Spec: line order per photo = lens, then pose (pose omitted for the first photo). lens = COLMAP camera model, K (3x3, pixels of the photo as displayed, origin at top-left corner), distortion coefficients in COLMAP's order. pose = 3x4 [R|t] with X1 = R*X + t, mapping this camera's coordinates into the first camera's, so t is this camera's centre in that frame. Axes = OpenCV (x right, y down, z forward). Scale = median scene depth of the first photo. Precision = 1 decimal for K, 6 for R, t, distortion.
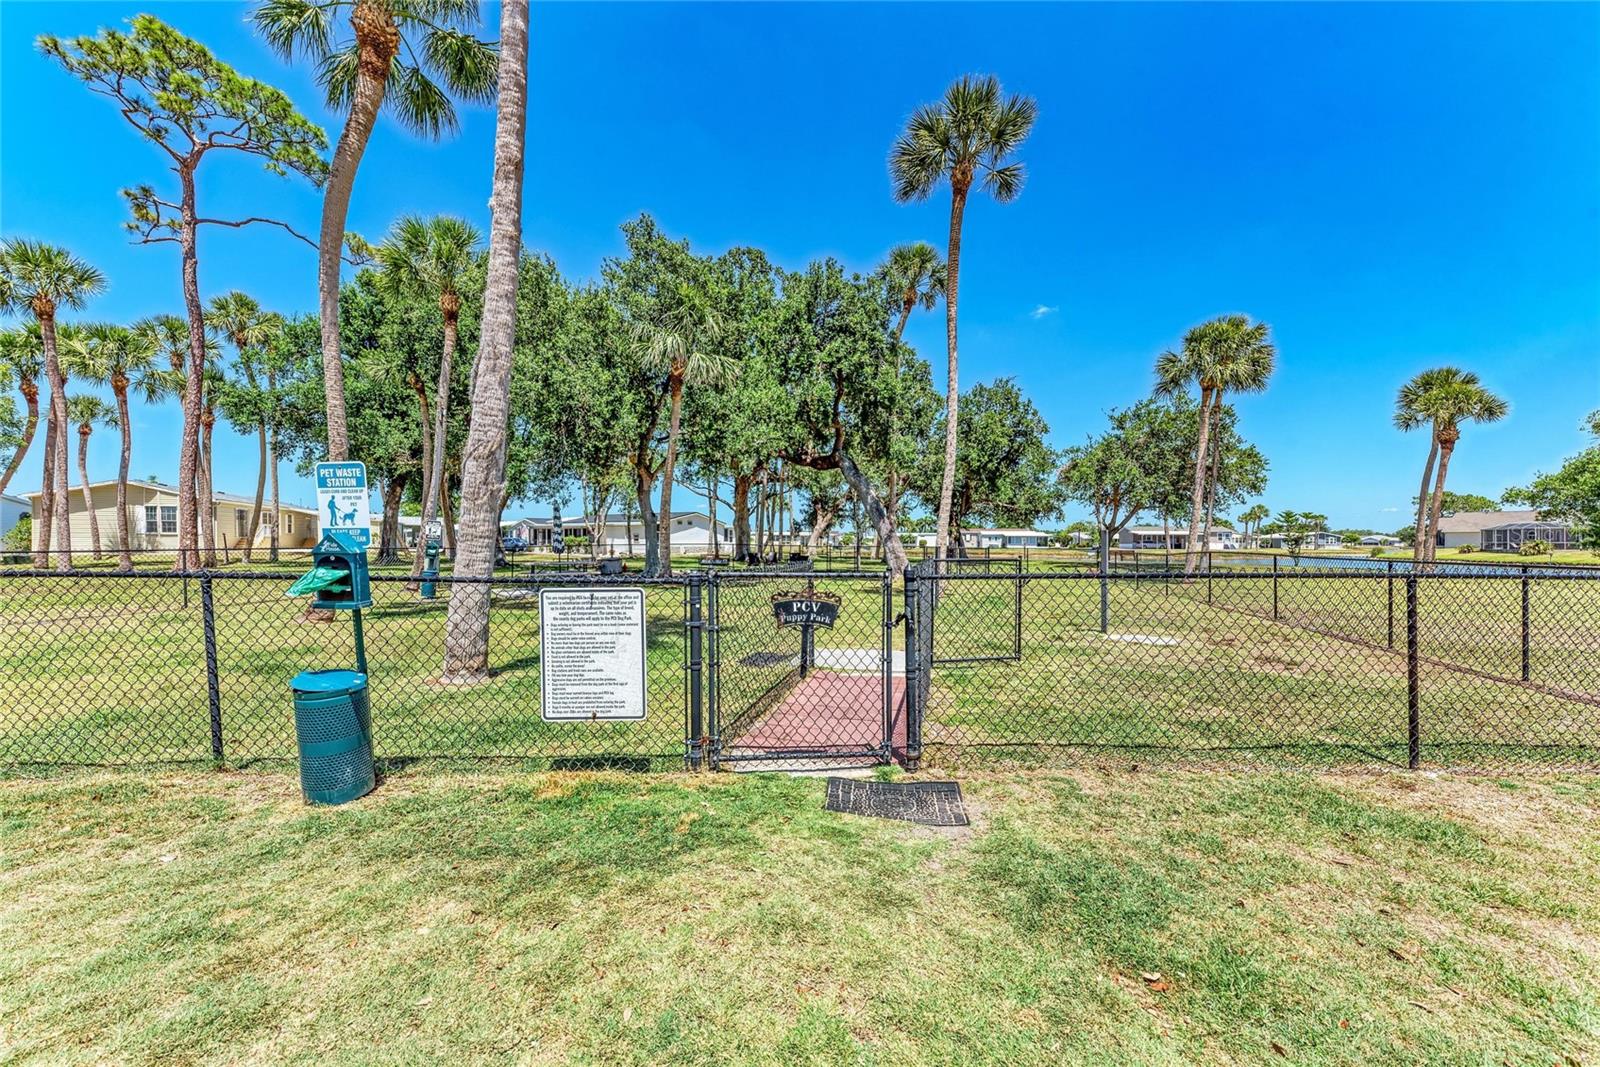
lens RADIAL K [[642.3, 0, 800.0], [0, 642.3, 533.5], [0, 0, 1]] dist [0.013781, -0.000315]
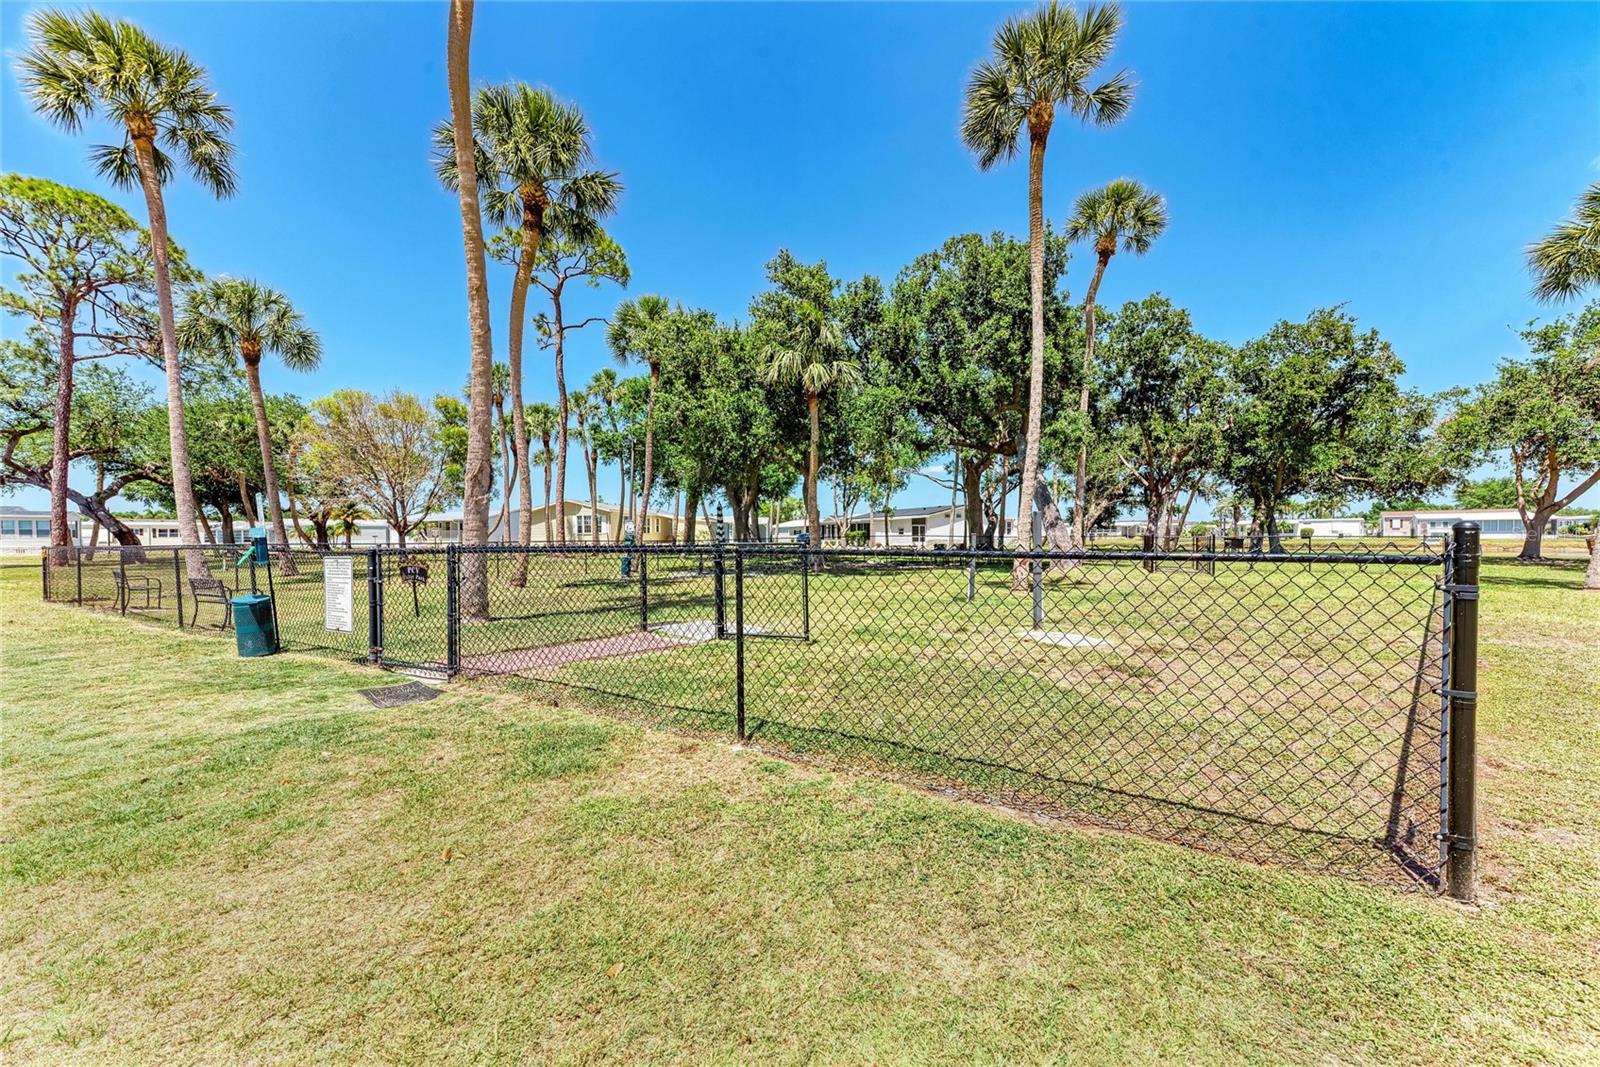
lens RADIAL K [[642.3, 0, 800.0], [0, 642.3, 533.5], [0, 0, 1]] dist [0.013781, -0.000315]
pose [[0.826348, -0.015231, -0.562953, 0.288608], [0.019464, 0.999809, 0.001520, 0.007440], [0.562823, -0.012214, 0.826487, 0.042717]]
